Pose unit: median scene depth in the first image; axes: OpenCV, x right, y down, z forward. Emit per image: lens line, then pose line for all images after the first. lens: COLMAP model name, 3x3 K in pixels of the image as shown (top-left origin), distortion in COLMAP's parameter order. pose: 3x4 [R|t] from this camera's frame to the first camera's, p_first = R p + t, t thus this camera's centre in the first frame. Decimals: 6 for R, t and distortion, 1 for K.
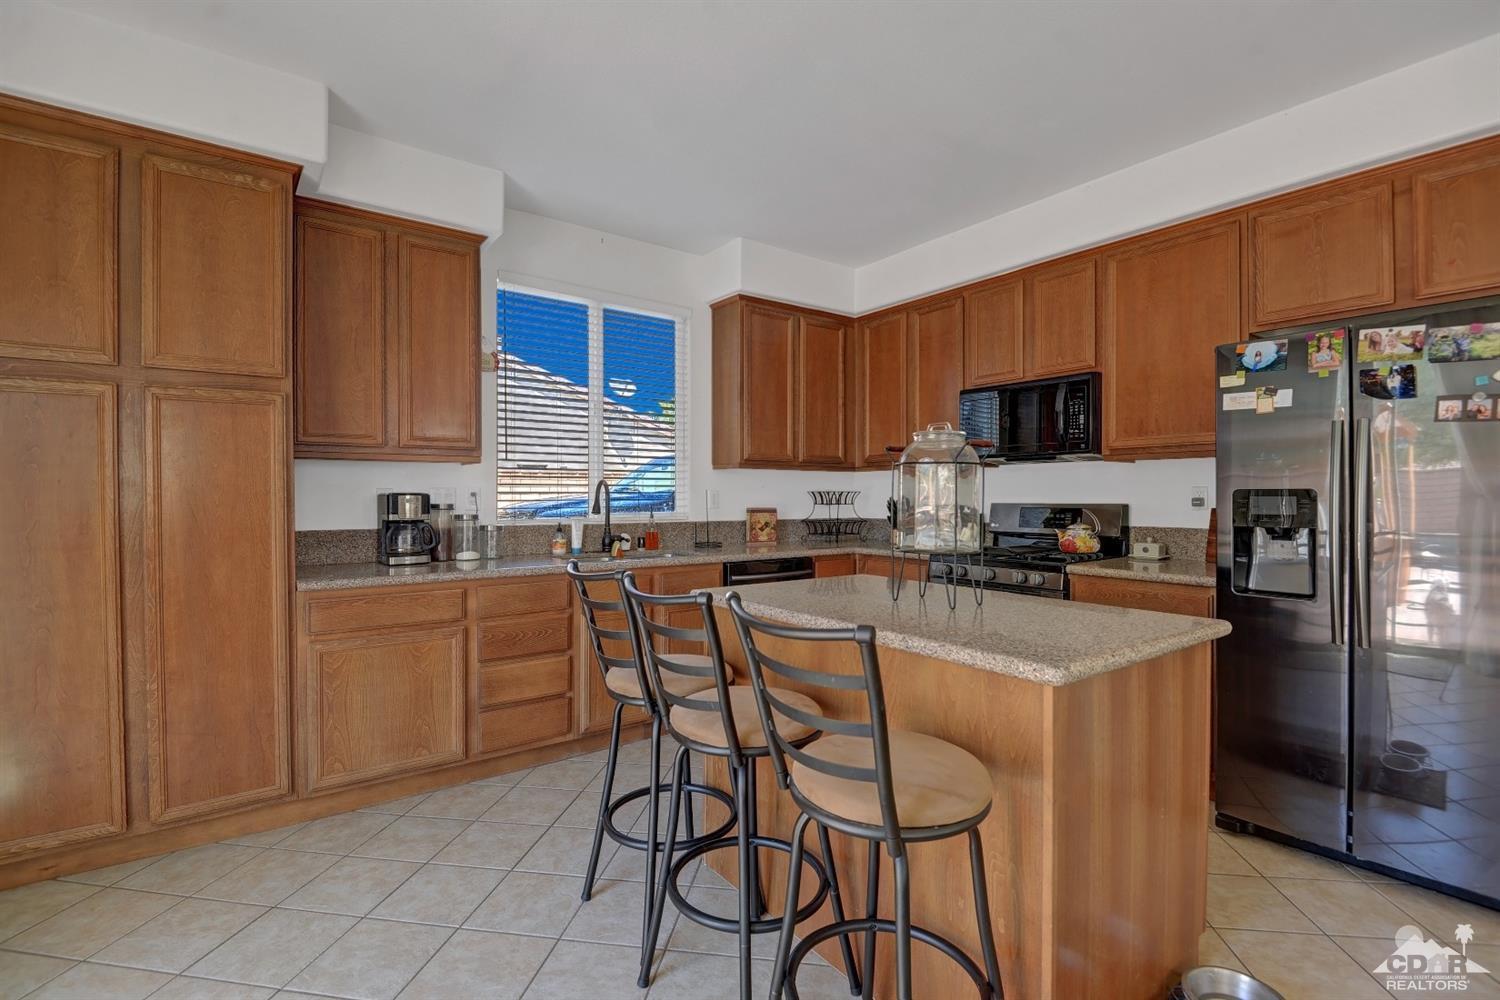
lens RADIAL K [[693.9, 0, 753.2], [0, 693.9, 494.3], [0, 0, 1]] dist [-0.001055, -0.001438]
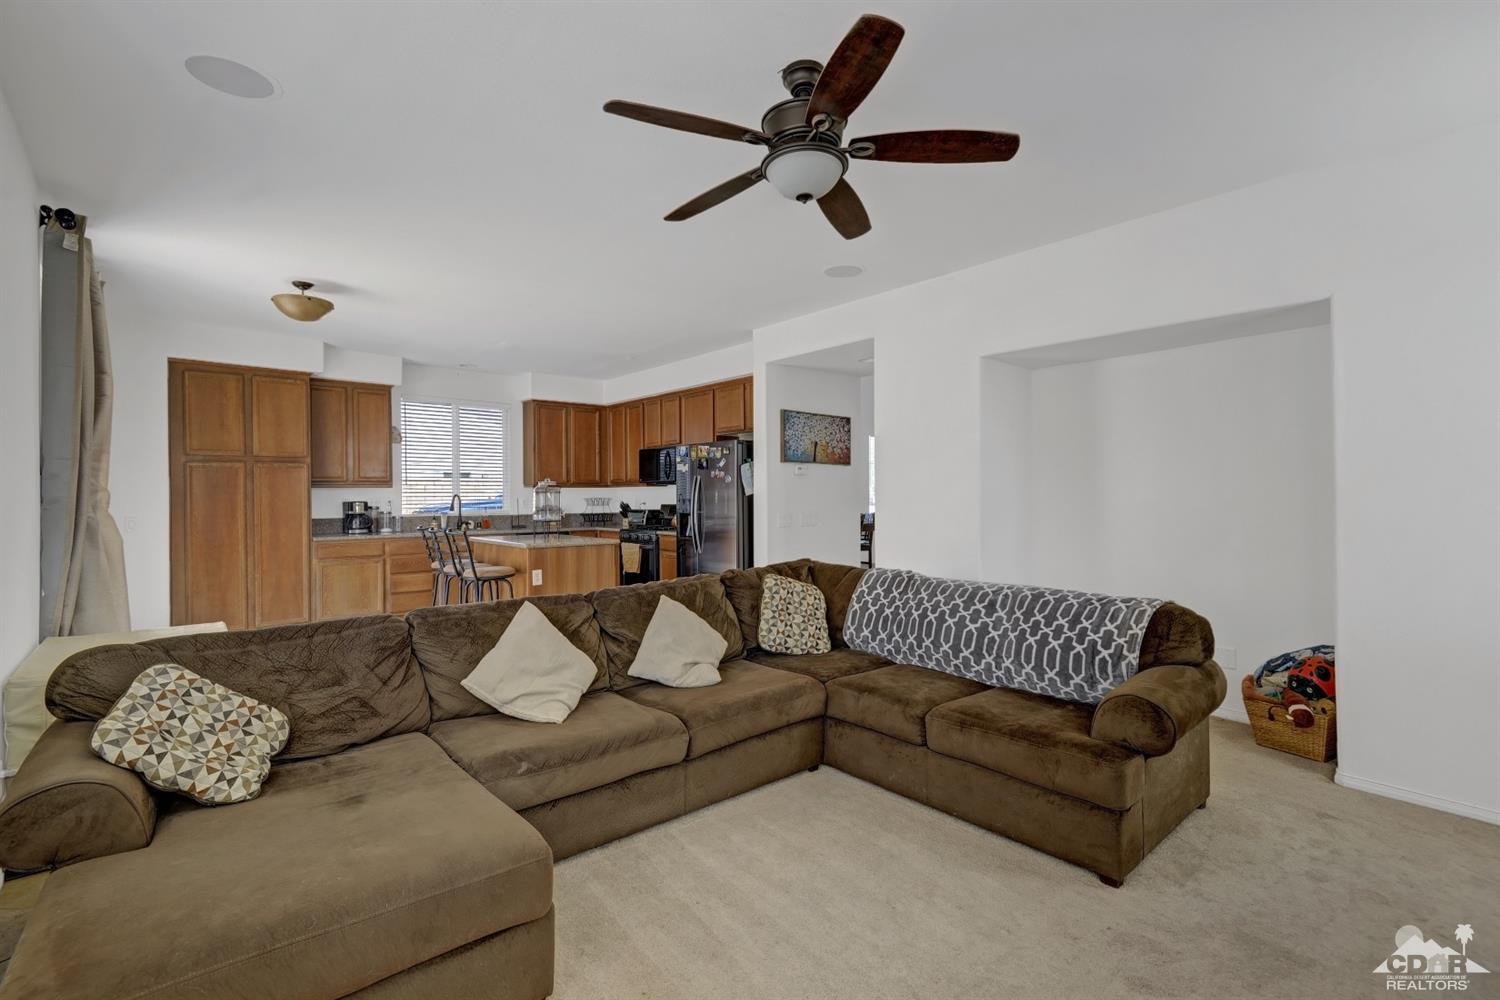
lens RADIAL K [[693.9, 0, 781.4], [0, 693.9, 496.0], [0, 0, 1]] dist [-0.001055, -0.001438]
pose [[0.995270, -0.003457, 0.097090, 0.634956], [0.002960, 0.999982, 0.005264, -0.027002], [-0.097107, -0.004951, 0.995262, -1.335510]]
